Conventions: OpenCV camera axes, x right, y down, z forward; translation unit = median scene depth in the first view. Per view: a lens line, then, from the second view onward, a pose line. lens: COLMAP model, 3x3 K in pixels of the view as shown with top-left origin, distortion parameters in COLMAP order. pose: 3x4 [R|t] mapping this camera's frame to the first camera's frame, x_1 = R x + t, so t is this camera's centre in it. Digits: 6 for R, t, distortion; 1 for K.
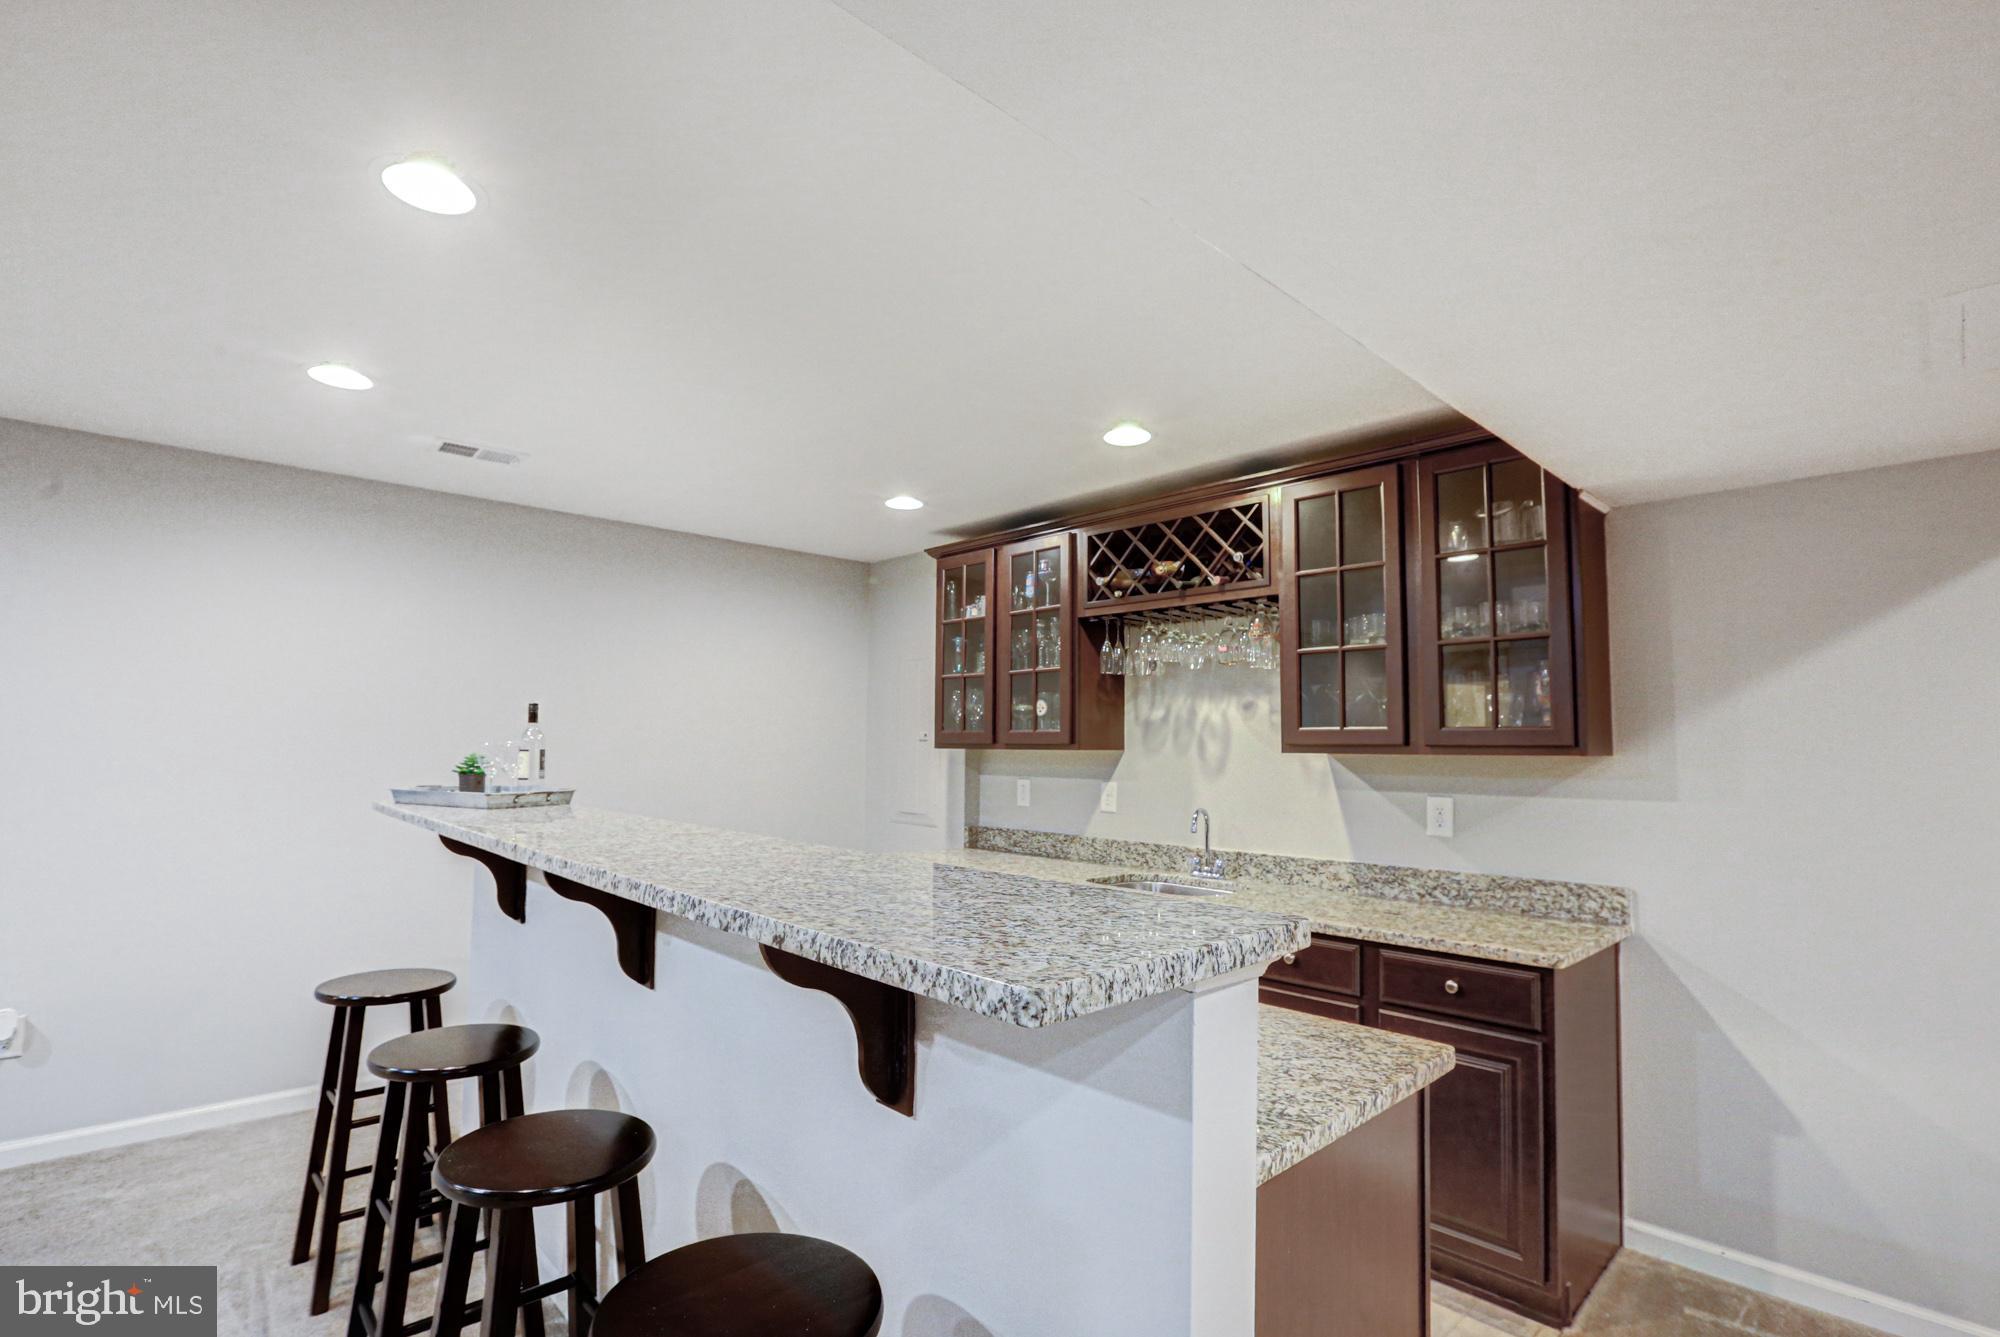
lens RADIAL K [[913.3, 0, 994.7], [0, 913.3, 679.9], [0, 0, 1]] dist [-0.059975, 0.024897]
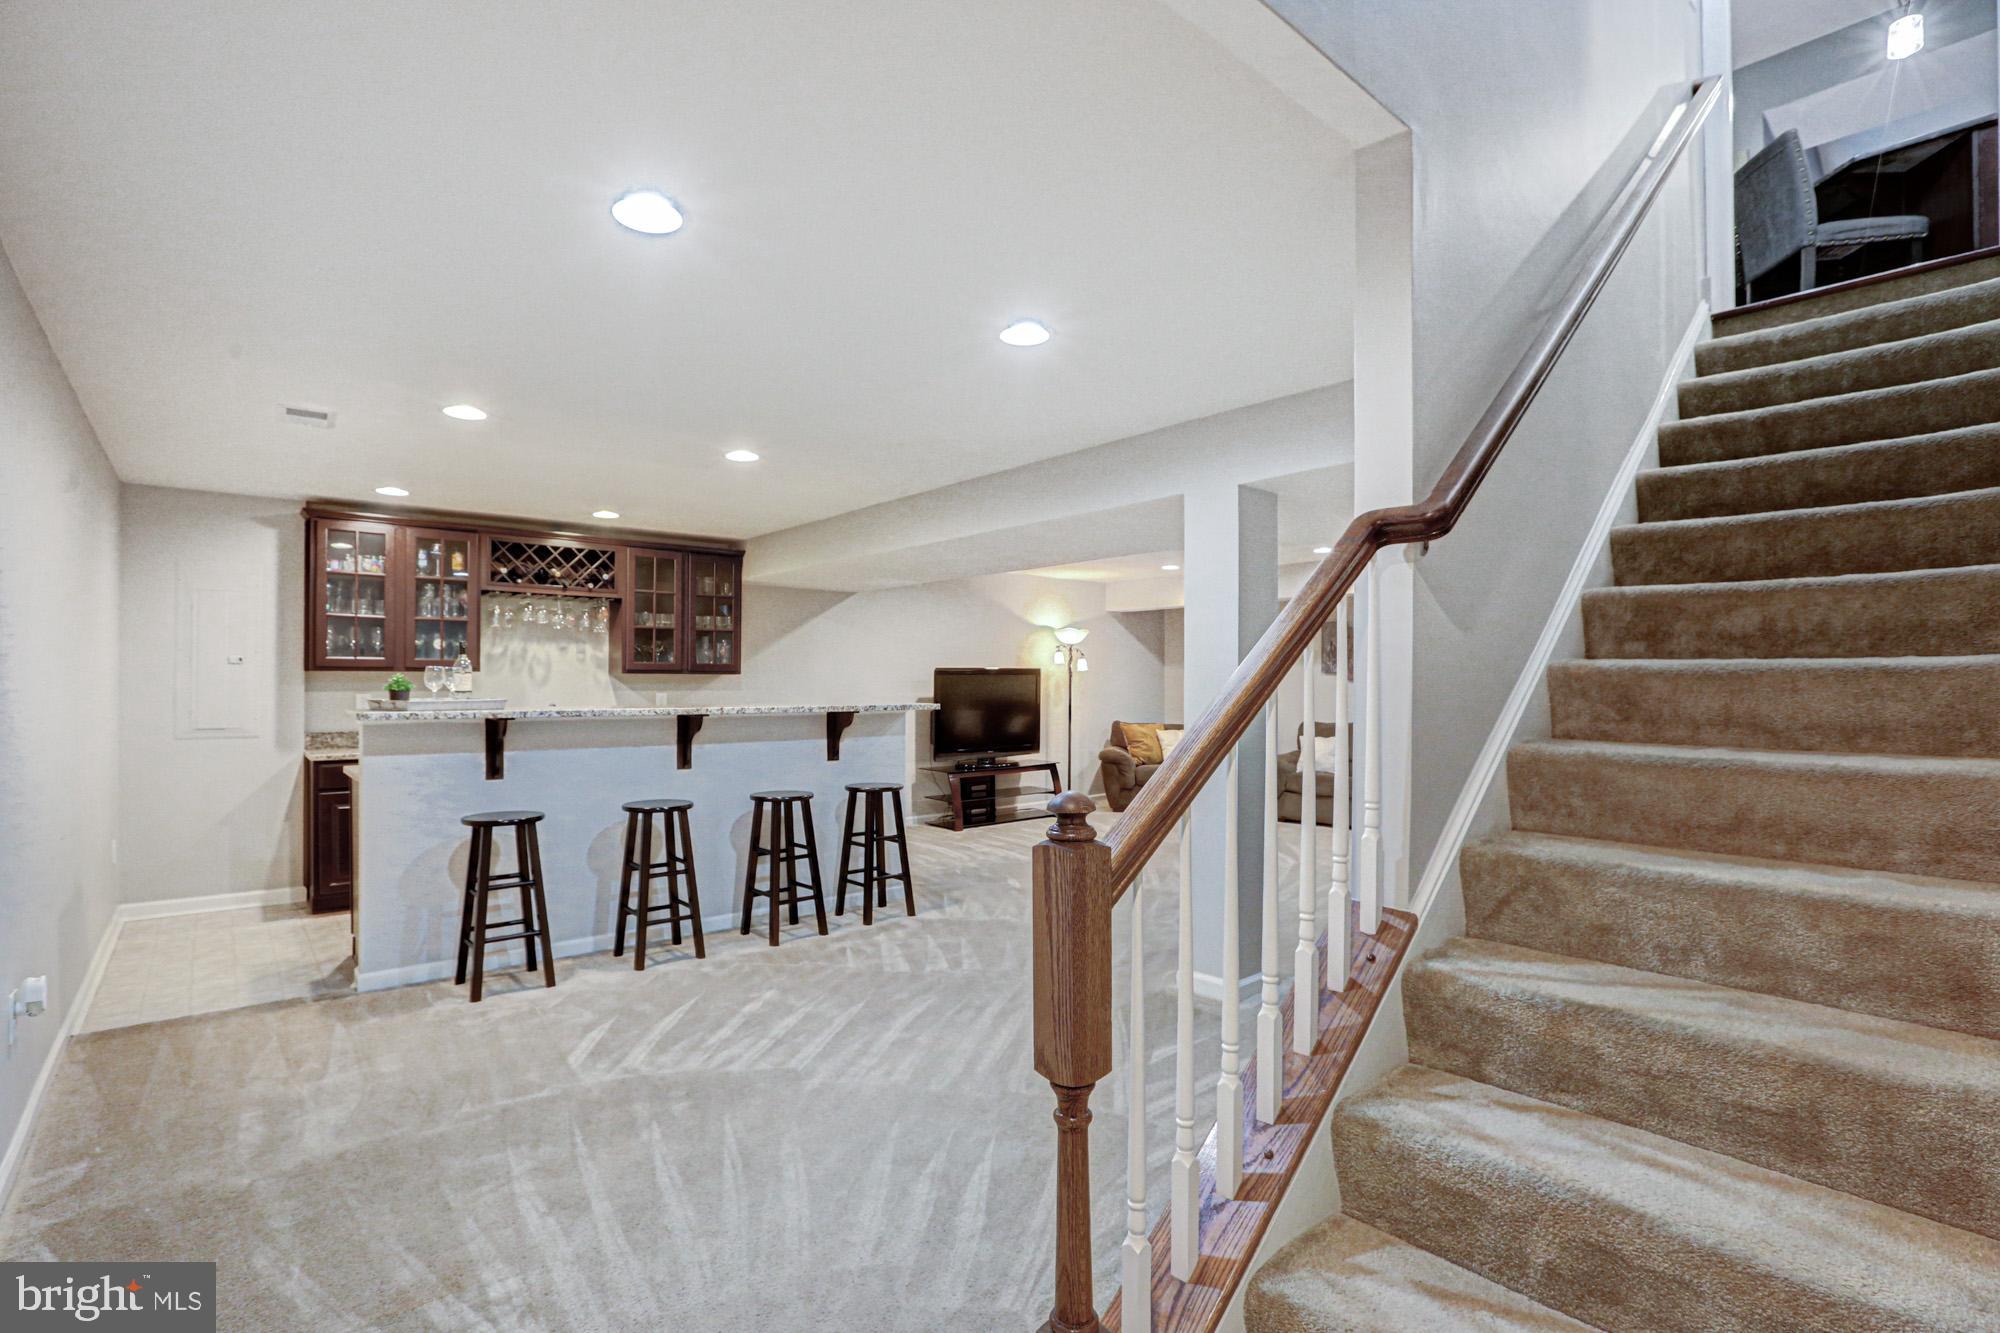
lens RADIAL K [[913.3, 0, 994.7], [0, 913.3, 677.9], [0, 0, 1]] dist [-0.059975, 0.024897]
pose [[0.073637, 0.000101, 0.997285, -1.457714], [-0.070762, 0.997480, 0.005124, 0.015403], [-0.994771, -0.070948, 0.073458, -0.028989]]
